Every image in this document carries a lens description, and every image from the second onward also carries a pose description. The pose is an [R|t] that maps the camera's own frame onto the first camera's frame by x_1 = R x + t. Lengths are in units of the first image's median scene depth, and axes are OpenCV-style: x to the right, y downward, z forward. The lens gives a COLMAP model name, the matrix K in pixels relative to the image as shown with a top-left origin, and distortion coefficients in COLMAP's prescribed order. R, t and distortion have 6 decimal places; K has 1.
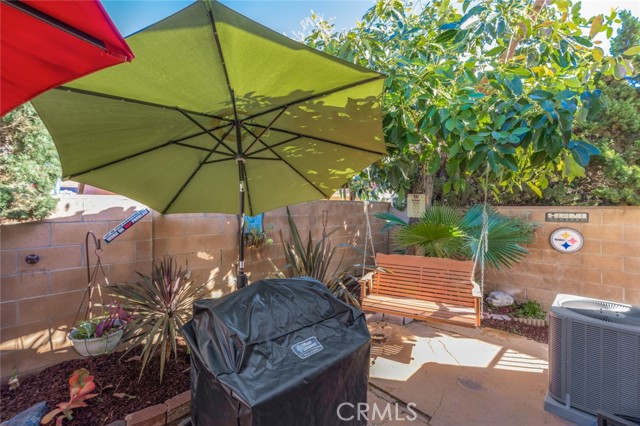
lens RADIAL K [[279.9, 0, 316.3], [0, 279.9, 213.0], [0, 0, 1]] dist [0.000088, 0.000407]
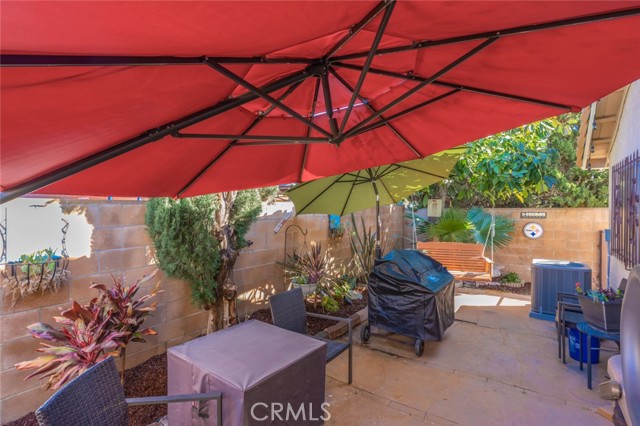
lens RADIAL K [[325.3, 0, 321.5], [0, 325.3, 219.5], [0, 0, 1]] dist [0.026737, 0.000309]
pose [[0.980686, -0.009295, 0.195370, -0.630258], [0.006708, 0.999881, 0.013904, 0.005943], [-0.195476, -0.012325, 0.980631, -0.566908]]
